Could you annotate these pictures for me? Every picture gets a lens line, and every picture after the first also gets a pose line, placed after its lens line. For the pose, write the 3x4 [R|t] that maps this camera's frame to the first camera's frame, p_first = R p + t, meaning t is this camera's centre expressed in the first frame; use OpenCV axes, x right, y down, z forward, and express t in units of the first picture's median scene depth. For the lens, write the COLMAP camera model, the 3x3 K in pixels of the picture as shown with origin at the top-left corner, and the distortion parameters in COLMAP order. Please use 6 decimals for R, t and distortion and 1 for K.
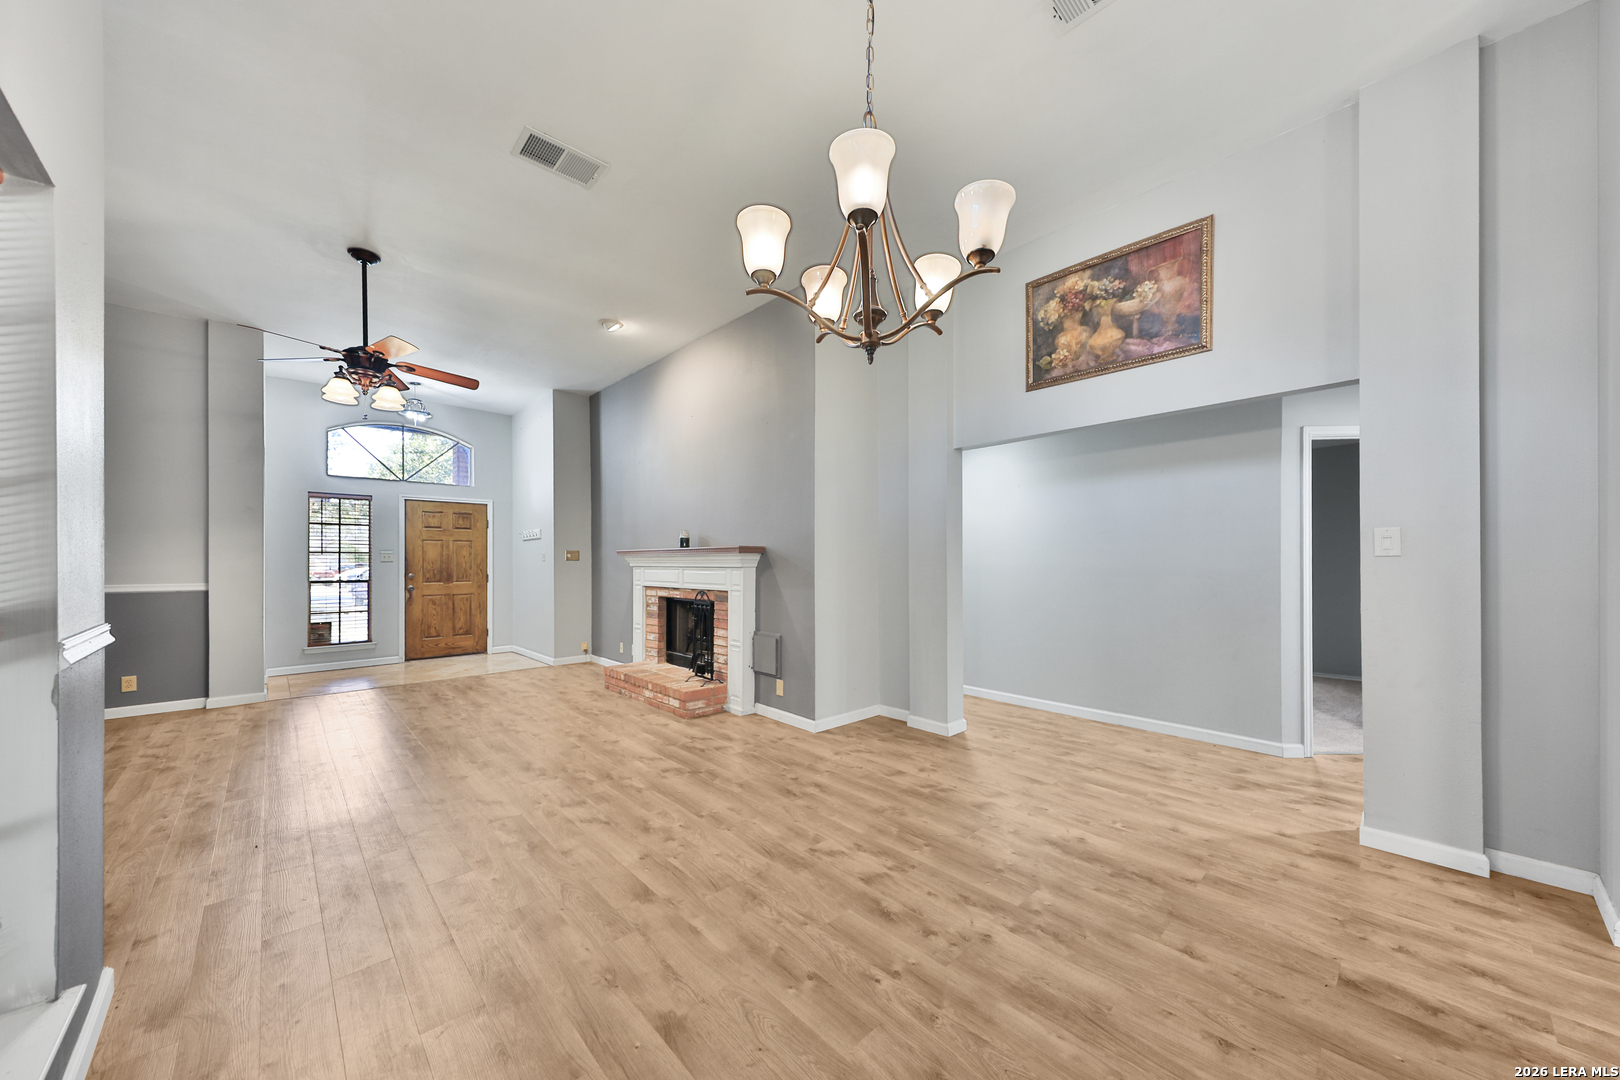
lens RADIAL K [[566.0, 0, 816.5], [0, 566.0, 545.7], [0, 0, 1]] dist [0.000707, -0.000016]
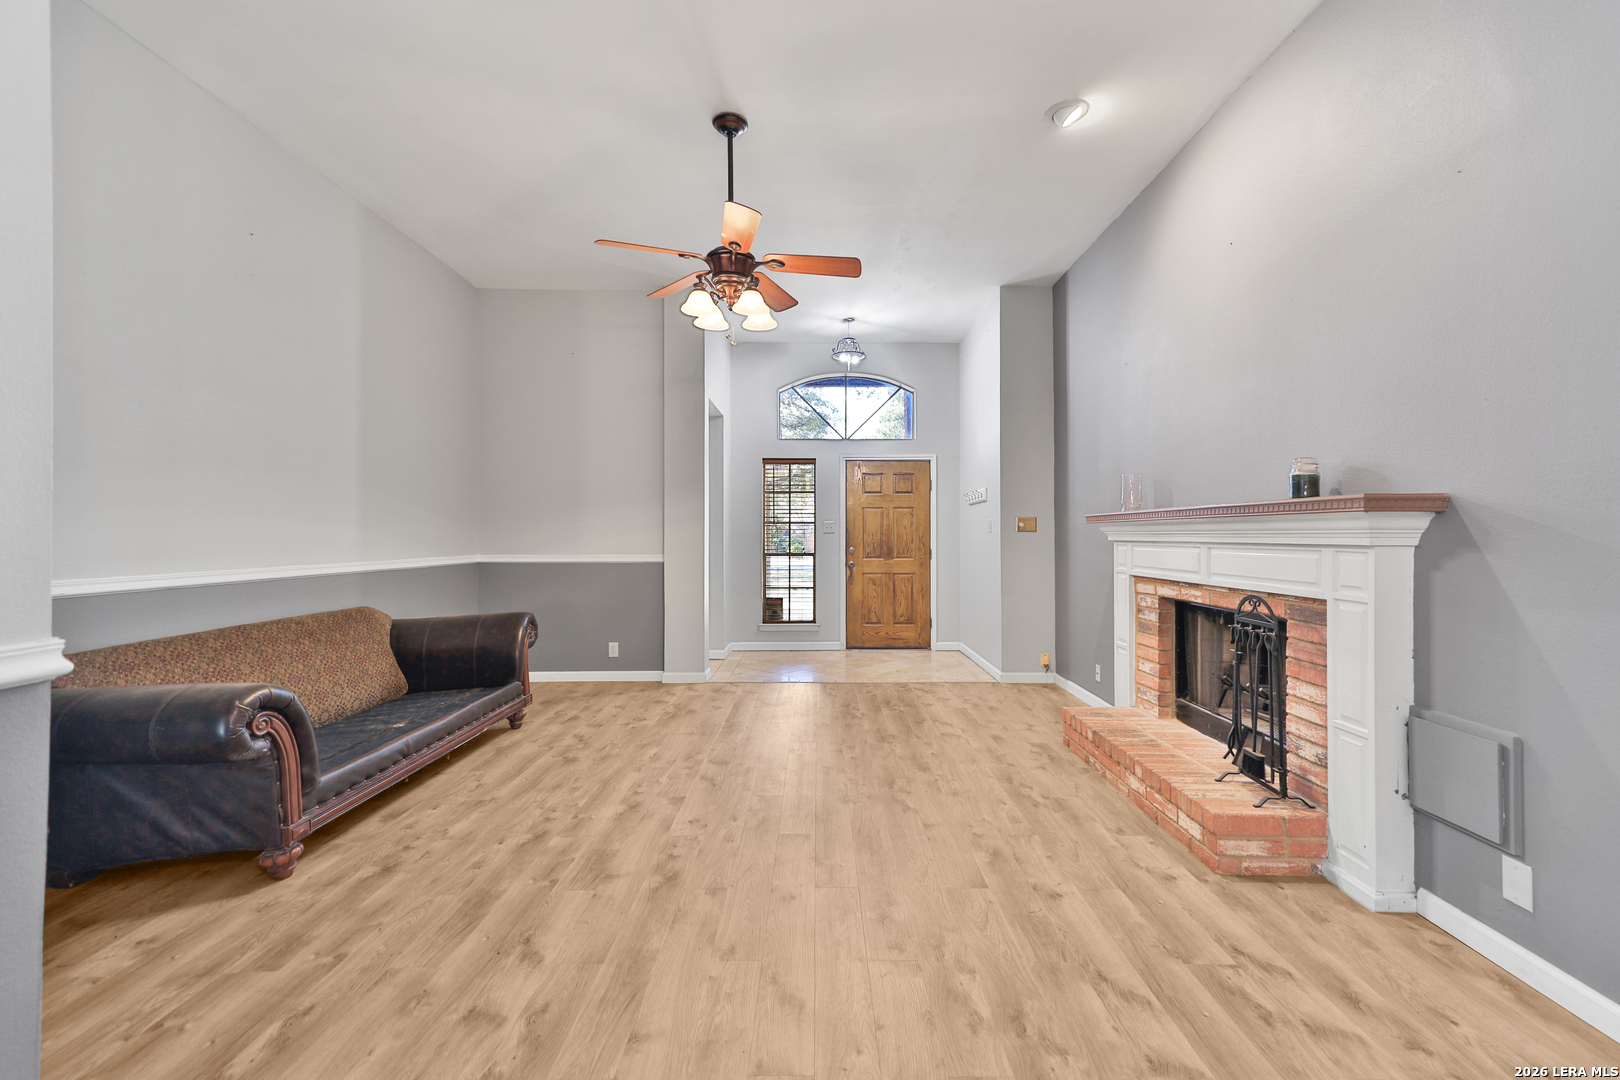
lens RADIAL K [[671.3, 0, 821.8], [0, 671.3, 537.1], [0, 0, 1]] dist [0.022118, -0.000088]
pose [[0.725769, 0.004498, -0.687924, -0.082897], [0.017999, 0.999512, 0.025525, 0.012012], [0.687703, -0.030907, 0.725334, 0.374817]]
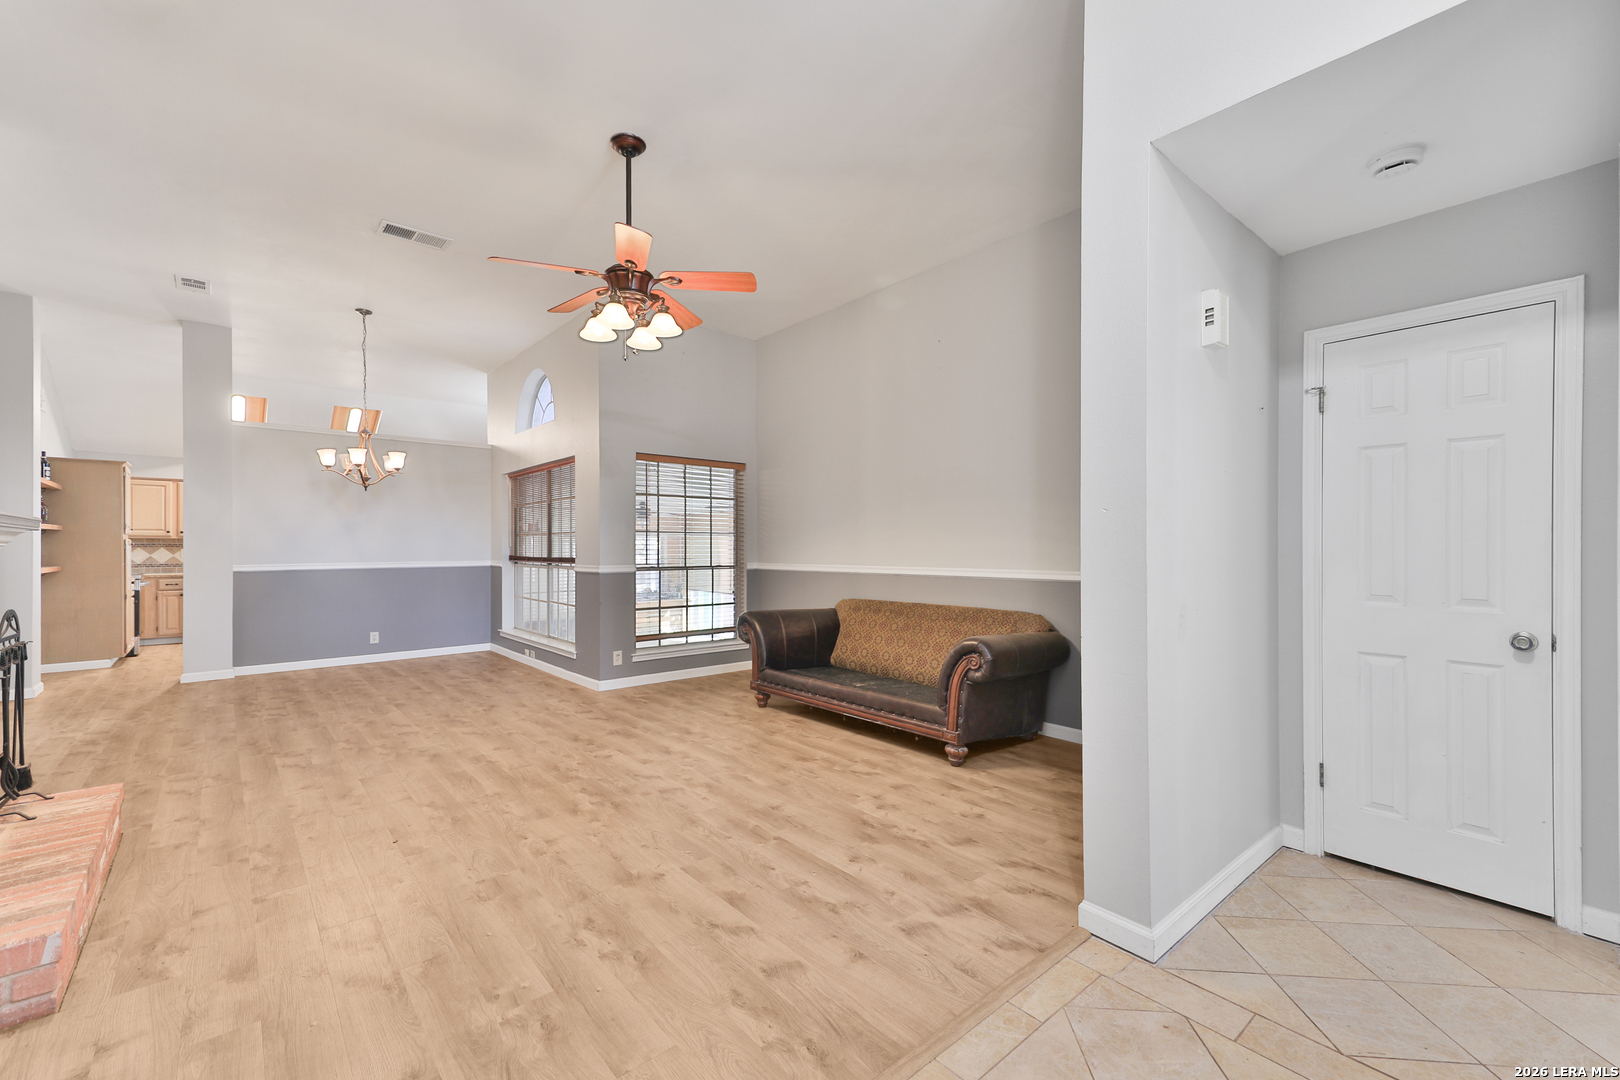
lens RADIAL K [[671.3, 0, 821.8], [0, 671.3, 537.1], [0, 0, 1]] dist [0.022118, -0.000088]
pose [[-0.999070, 0.007471, 0.042472, -0.916829], [0.005774, 0.999186, -0.039933, 0.047659], [-0.042735, -0.039651, -0.998299, 1.604958]]
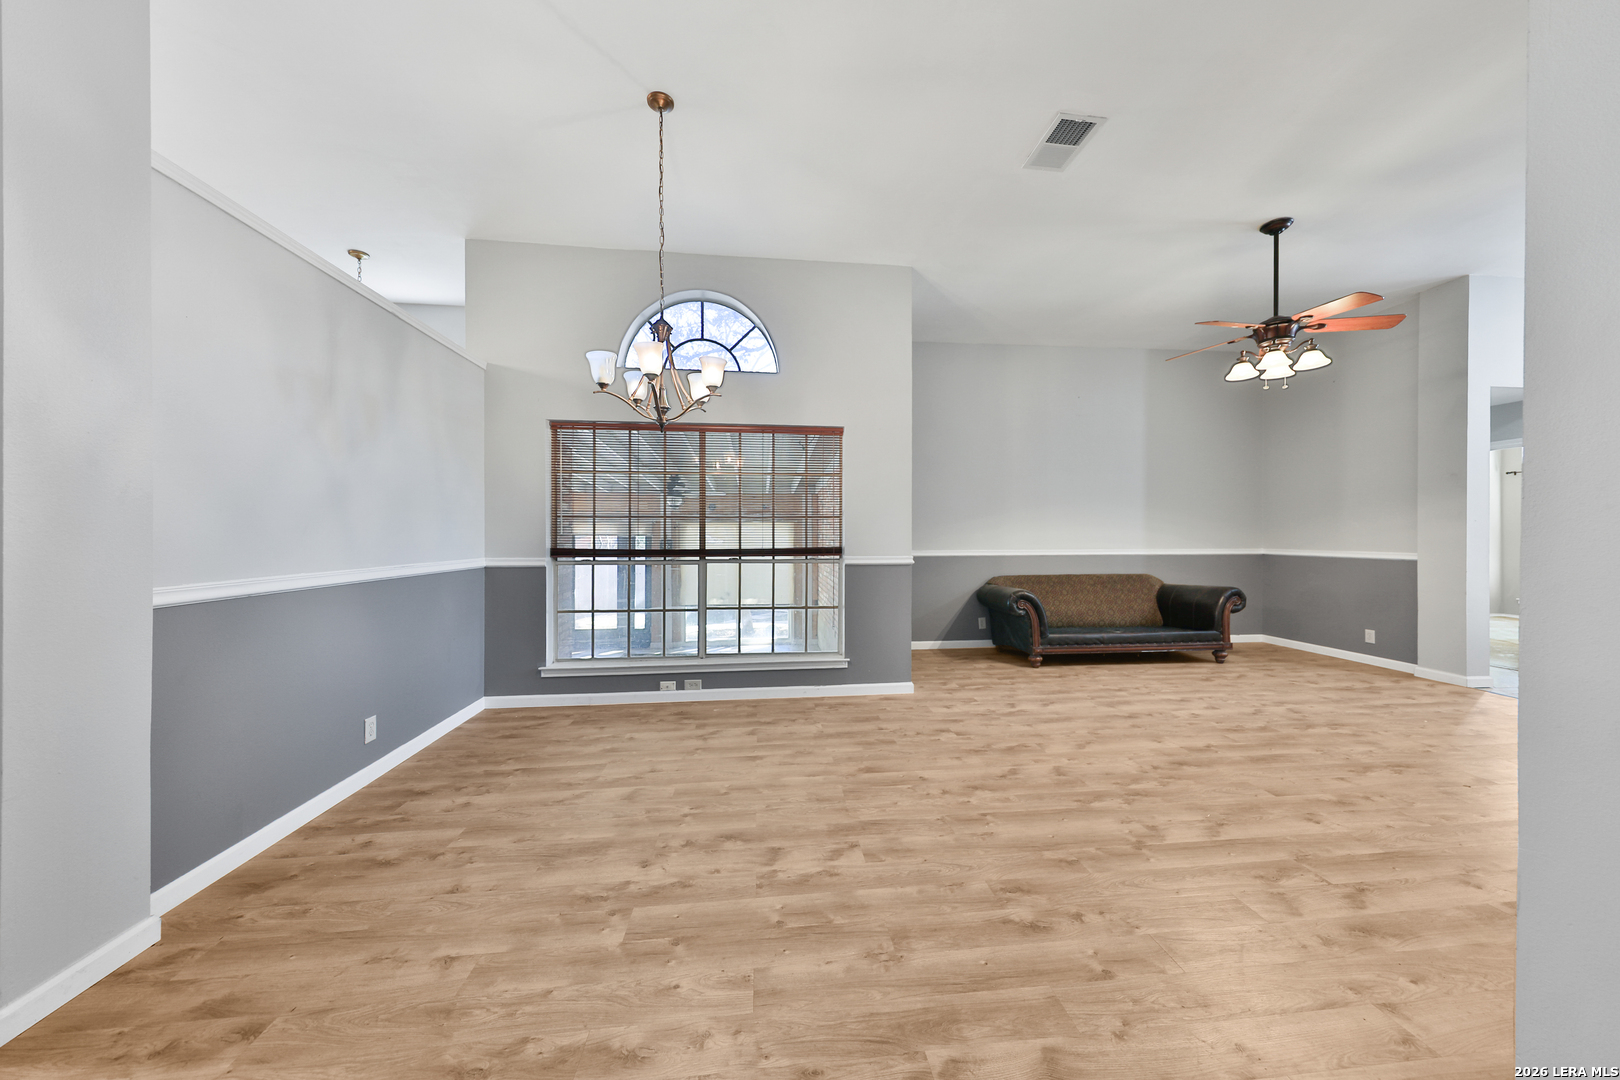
lens RADIAL K [[551.2, 0, 812.4], [0, 551.2, 534.3], [0, 0, 1]] dist [0.000990, -0.000125]
pose [[-0.618538, 0.003241, -0.785748, 0.395661], [0.024208, 0.999595, -0.014933, 0.022159], [0.785382, -0.028258, -0.618367, 0.810835]]
